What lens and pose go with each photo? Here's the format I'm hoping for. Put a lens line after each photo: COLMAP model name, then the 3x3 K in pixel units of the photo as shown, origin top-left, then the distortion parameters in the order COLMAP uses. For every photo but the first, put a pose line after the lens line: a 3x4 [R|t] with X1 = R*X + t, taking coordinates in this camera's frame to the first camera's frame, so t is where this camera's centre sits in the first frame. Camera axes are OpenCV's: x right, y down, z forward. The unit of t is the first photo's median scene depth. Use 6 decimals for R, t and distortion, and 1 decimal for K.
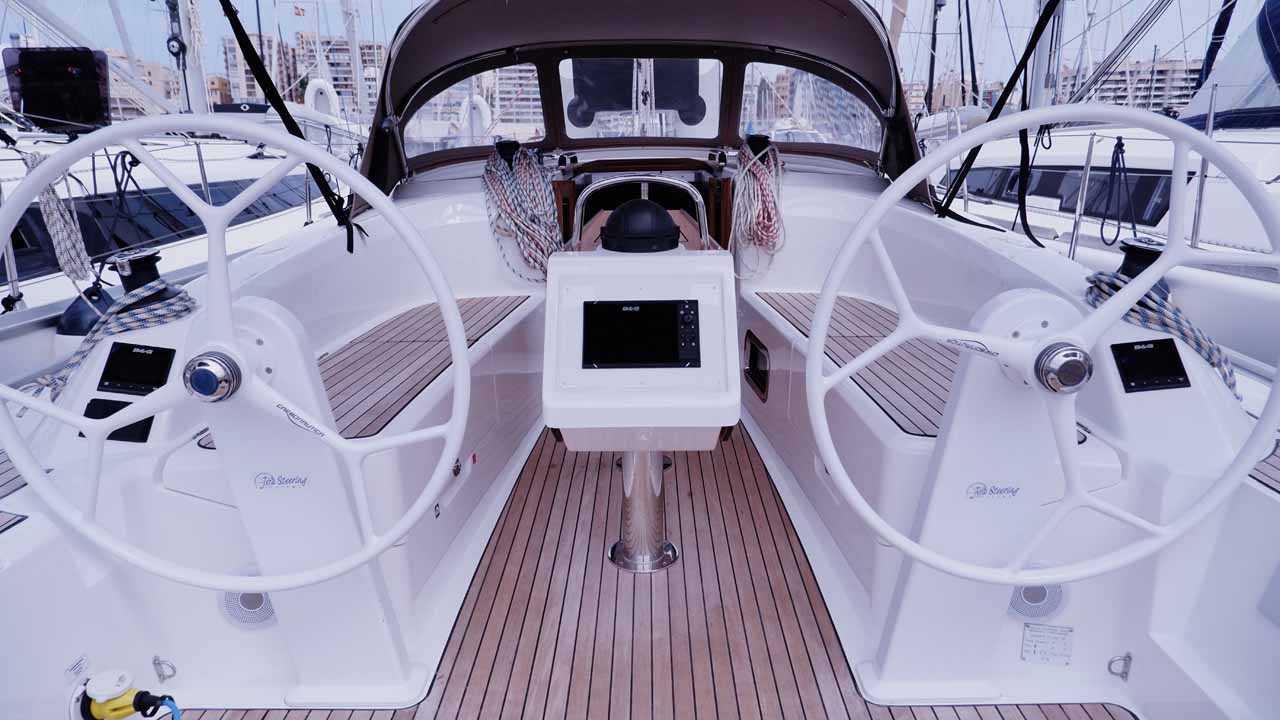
lens RADIAL K [[853.0, 0, 643.5], [0, 853.0, 360.4], [0, 0, 1]] dist [-0.012870, 0.002562]
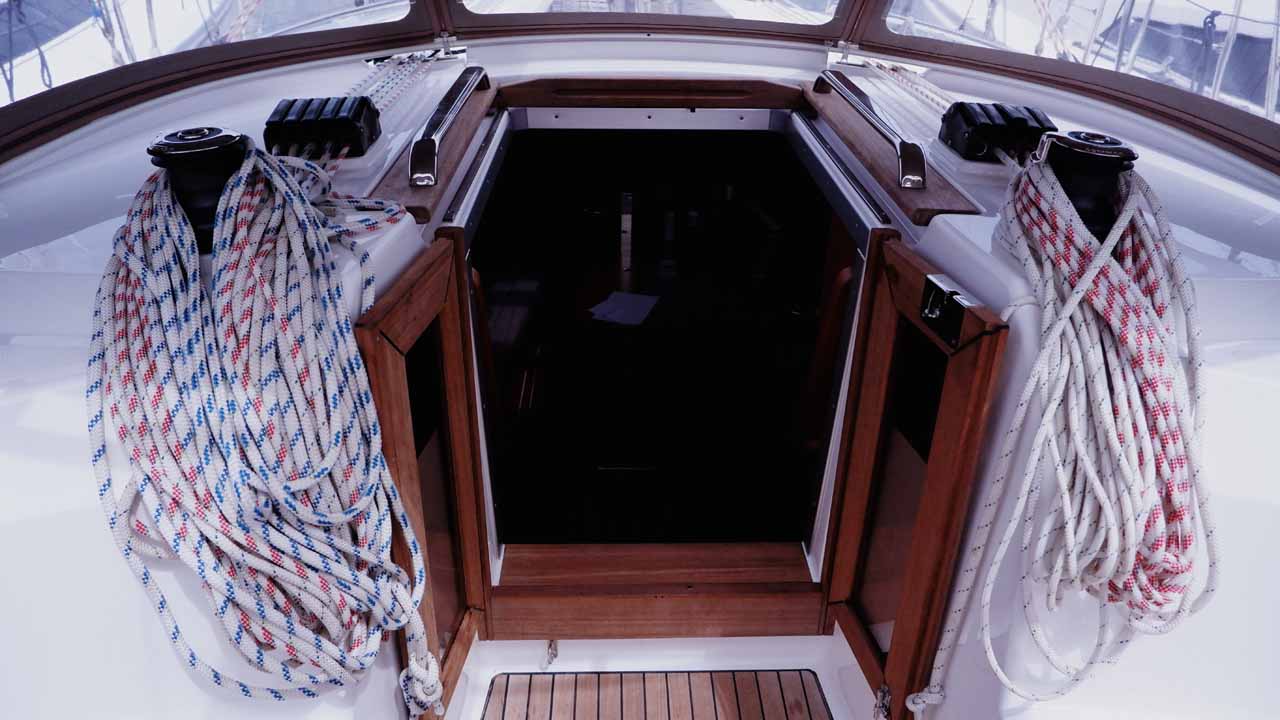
lens RADIAL K [[853.0, 0, 639.8], [0, 853.0, 368.3], [0, 0, 1]] dist [-0.012870, 0.002562]
pose [[0.999691, -0.011283, 0.022130, -0.034025], [0.005248, 0.966711, 0.255816, -0.523557], [-0.024279, -0.255621, 0.966472, 1.436122]]
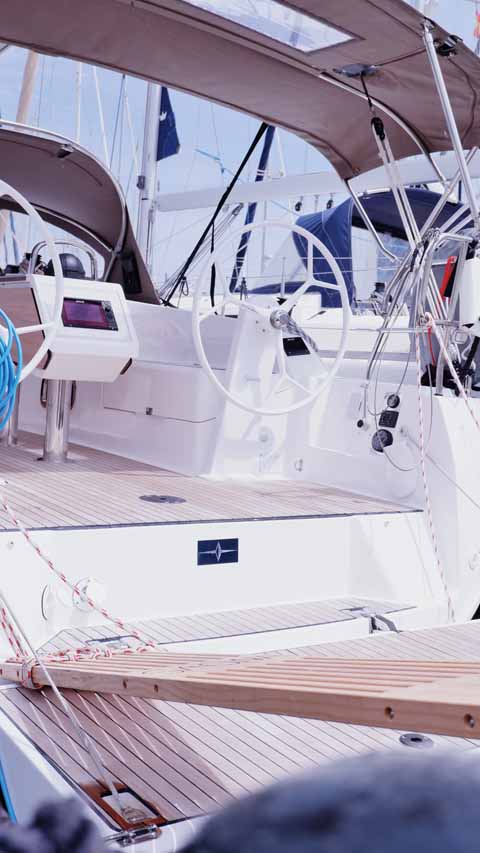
lens RADIAL K [[959.3, 0, 241.8], [0, 959.3, 425.0], [0, 0, 1]] dist [-0.011978, 0.000000]
pose [[0.825675, 0.024582, 0.563610, -0.956229], [0.073662, 0.985799, -0.150908, 0.584666], [-0.559316, 0.166118, 0.812140, -0.967118]]
